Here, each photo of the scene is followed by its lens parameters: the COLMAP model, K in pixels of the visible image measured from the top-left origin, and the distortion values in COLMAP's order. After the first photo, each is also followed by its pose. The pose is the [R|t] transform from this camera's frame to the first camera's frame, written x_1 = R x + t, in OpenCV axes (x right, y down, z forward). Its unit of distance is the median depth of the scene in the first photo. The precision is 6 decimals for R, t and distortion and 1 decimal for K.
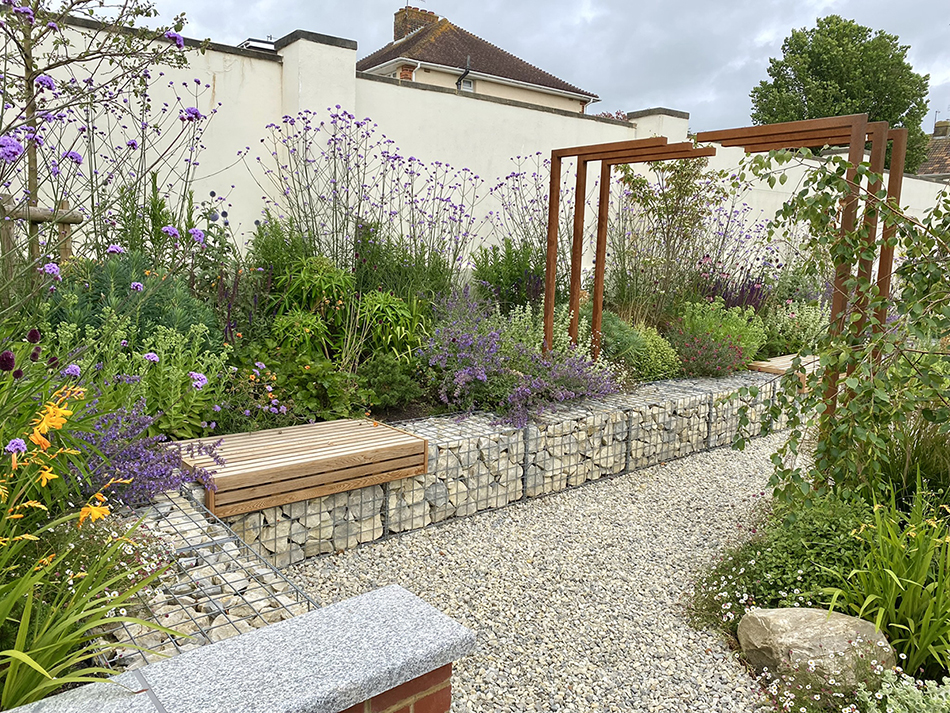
lens RADIAL K [[696.6, 0, 472.4], [0, 696.6, 356.4], [0, 0, 1]] dist [0.004929, -0.014485]
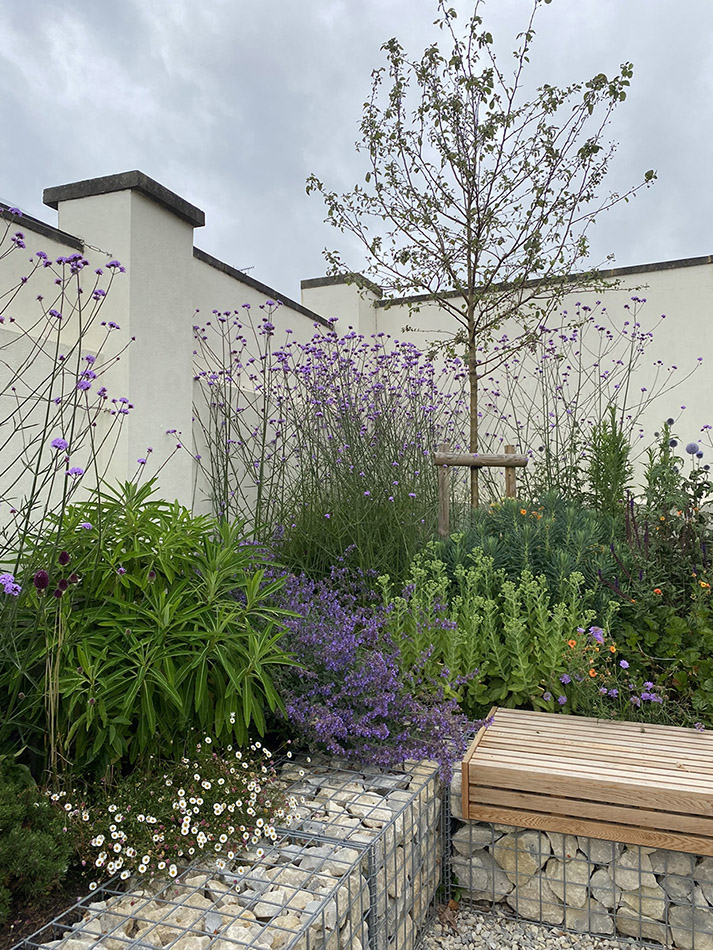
lens RADIAL K [[696.6, 0, 357.9], [0, 696.6, 474.2], [0, 0, 1]] dist [0.004929, -0.014485]
pose [[0.539819, -0.049685, -0.840314, 0.204021], [-0.120852, 0.983341, -0.135777, -0.019441], [0.833061, 0.174849, 0.524821, 0.377451]]
